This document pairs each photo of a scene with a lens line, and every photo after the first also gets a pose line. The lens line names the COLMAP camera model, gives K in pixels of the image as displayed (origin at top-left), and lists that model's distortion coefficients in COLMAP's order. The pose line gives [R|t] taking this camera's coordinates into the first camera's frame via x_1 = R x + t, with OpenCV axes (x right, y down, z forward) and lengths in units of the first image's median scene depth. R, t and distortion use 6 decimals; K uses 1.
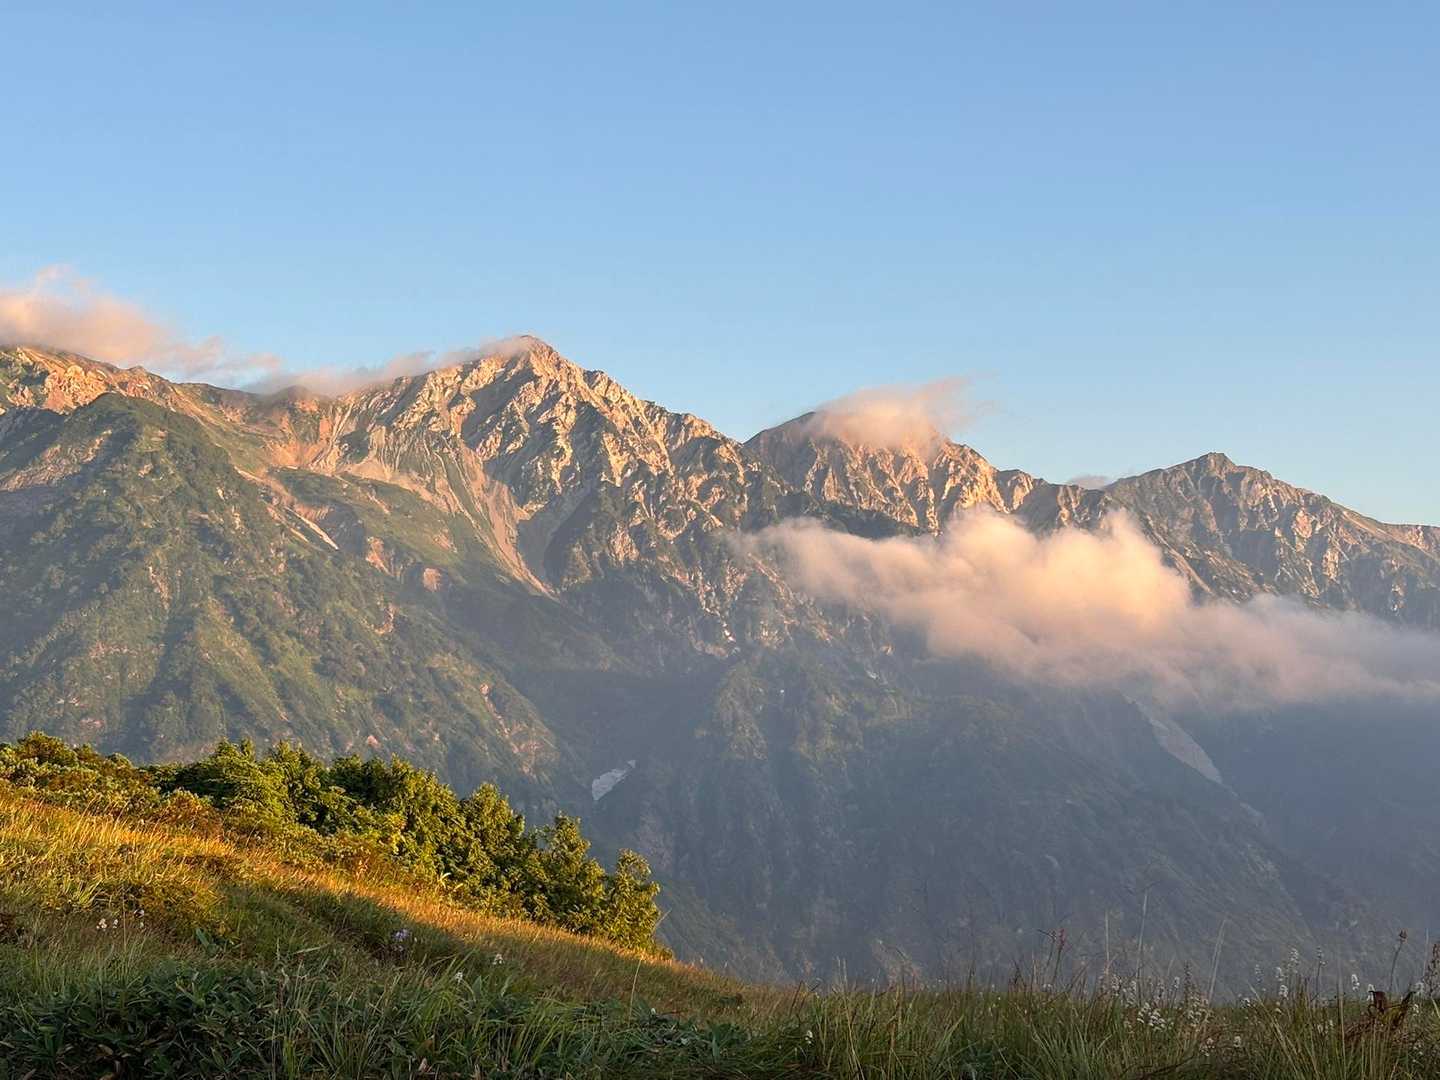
lens RADIAL K [[2332.7, 0, 720.0], [0, 2332.7, 540.0], [0, 0, 1]] dist [0.158754, -0.052056]
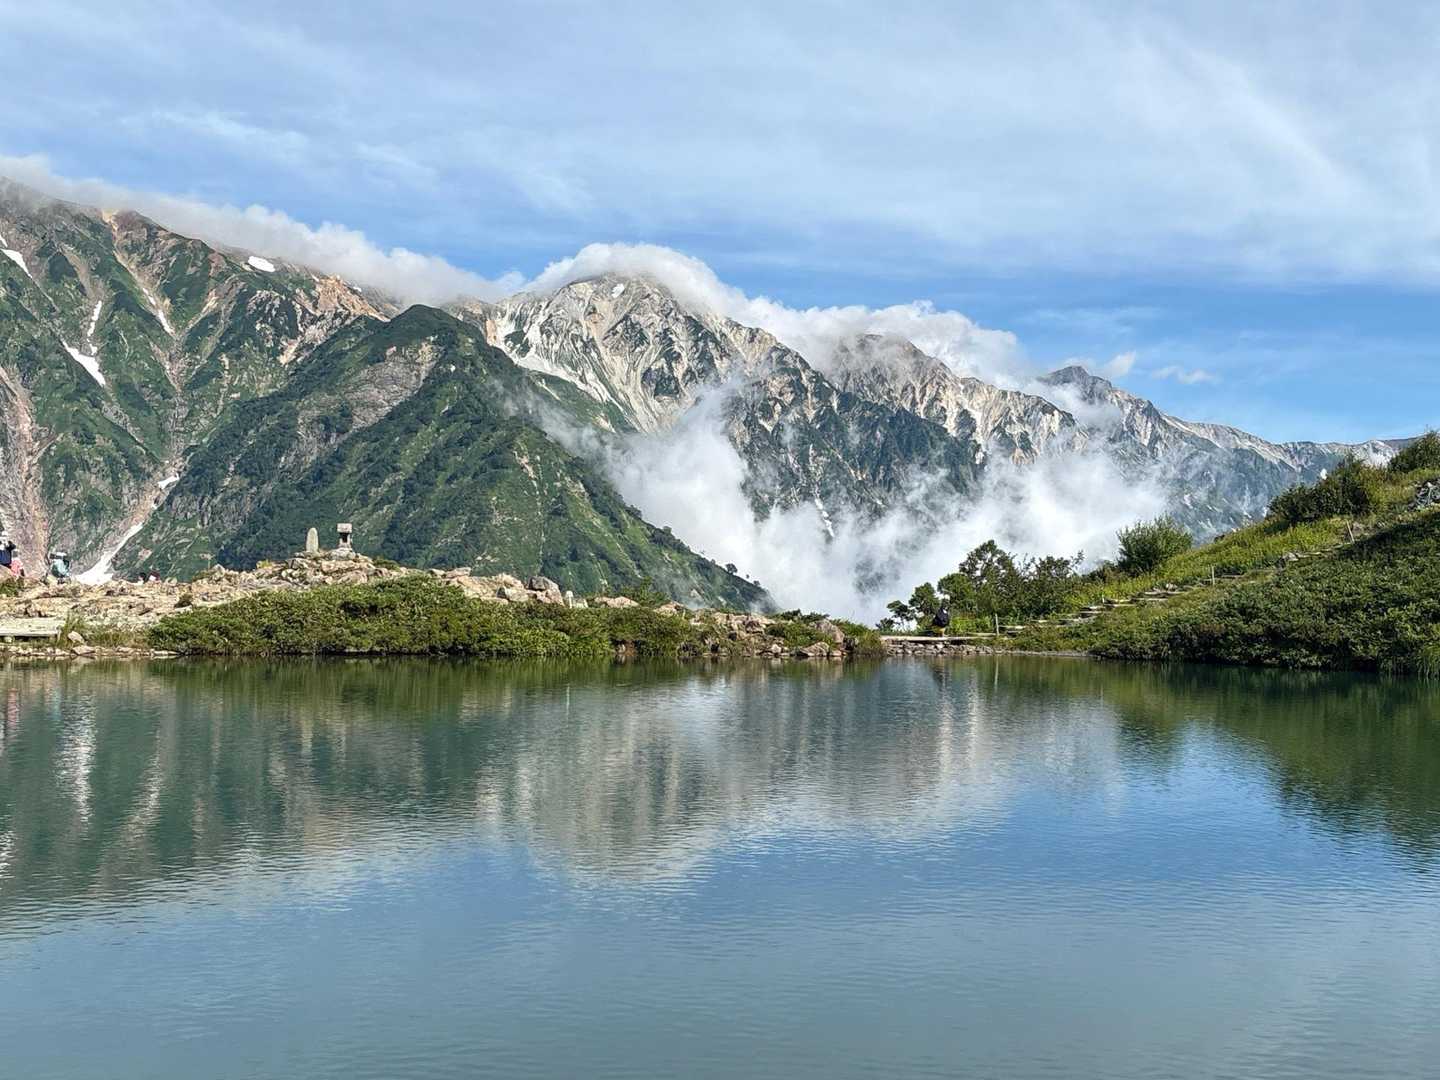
lens RADIAL K [[1744.3, 0, 720.0], [0, 1744.3, 540.0], [0, 0, 1]] dist [0.201957, -0.736556]
pose [[0.994322, 0.033849, 0.100888, -0.141548], [-0.041828, 0.996072, 0.078051, -0.012564], [-0.097850, -0.081827, 0.991831, 0.022127]]
